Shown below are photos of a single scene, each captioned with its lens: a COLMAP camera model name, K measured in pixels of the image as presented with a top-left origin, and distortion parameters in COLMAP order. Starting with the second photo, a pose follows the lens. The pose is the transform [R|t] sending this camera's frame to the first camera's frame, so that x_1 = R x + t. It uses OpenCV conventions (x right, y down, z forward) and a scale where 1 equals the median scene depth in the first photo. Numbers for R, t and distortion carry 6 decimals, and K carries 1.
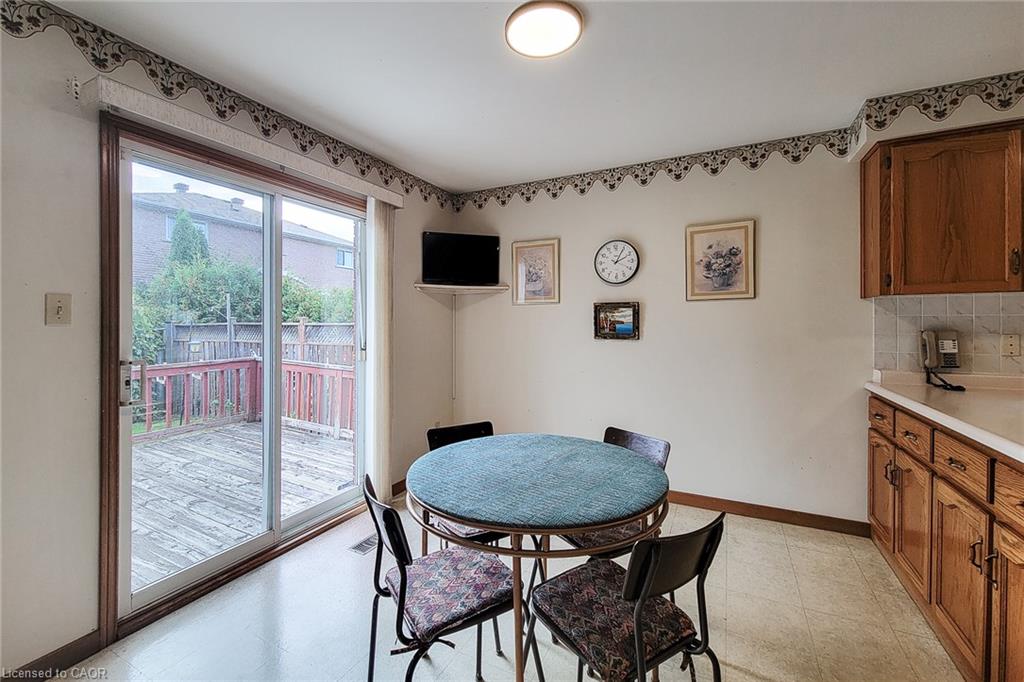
lens RADIAL K [[425.1, 0, 508.3], [0, 425.1, 324.2], [0, 0, 1]] dist [0.011535, -0.006288]
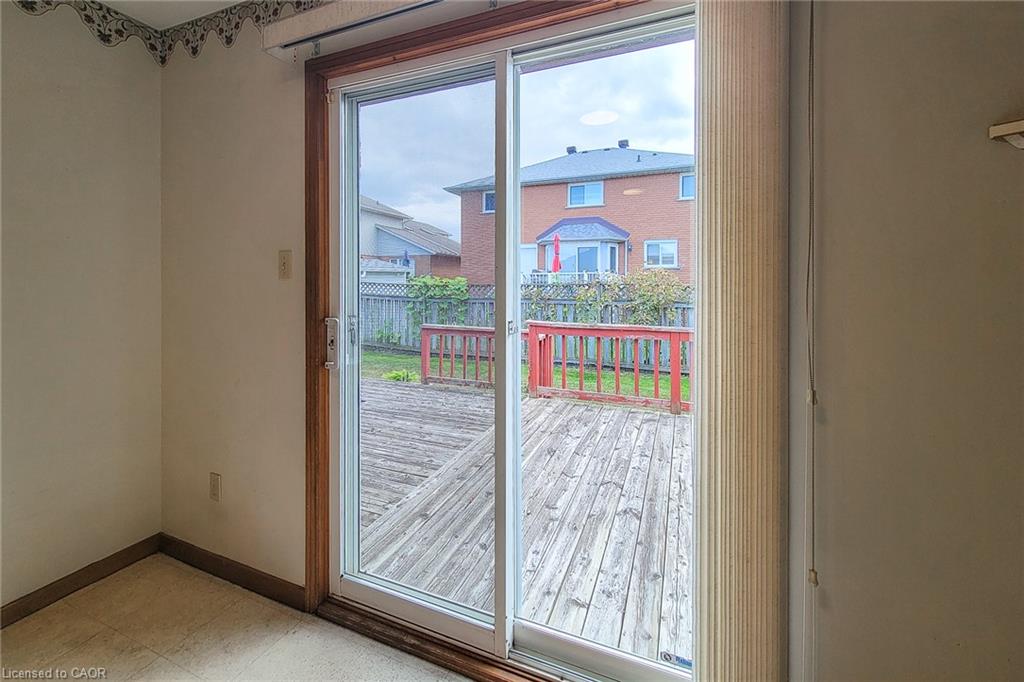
lens RADIAL K [[442.3, 0, 511.3], [0, 442.3, 279.0], [0, 0, 1]] dist [0.000646, 0.000051]
pose [[0.061173, 0.003448, -0.998121, 0.048550], [-0.005218, 0.999981, 0.003135, -0.002907], [0.998114, 0.005017, 0.061190, 0.797417]]
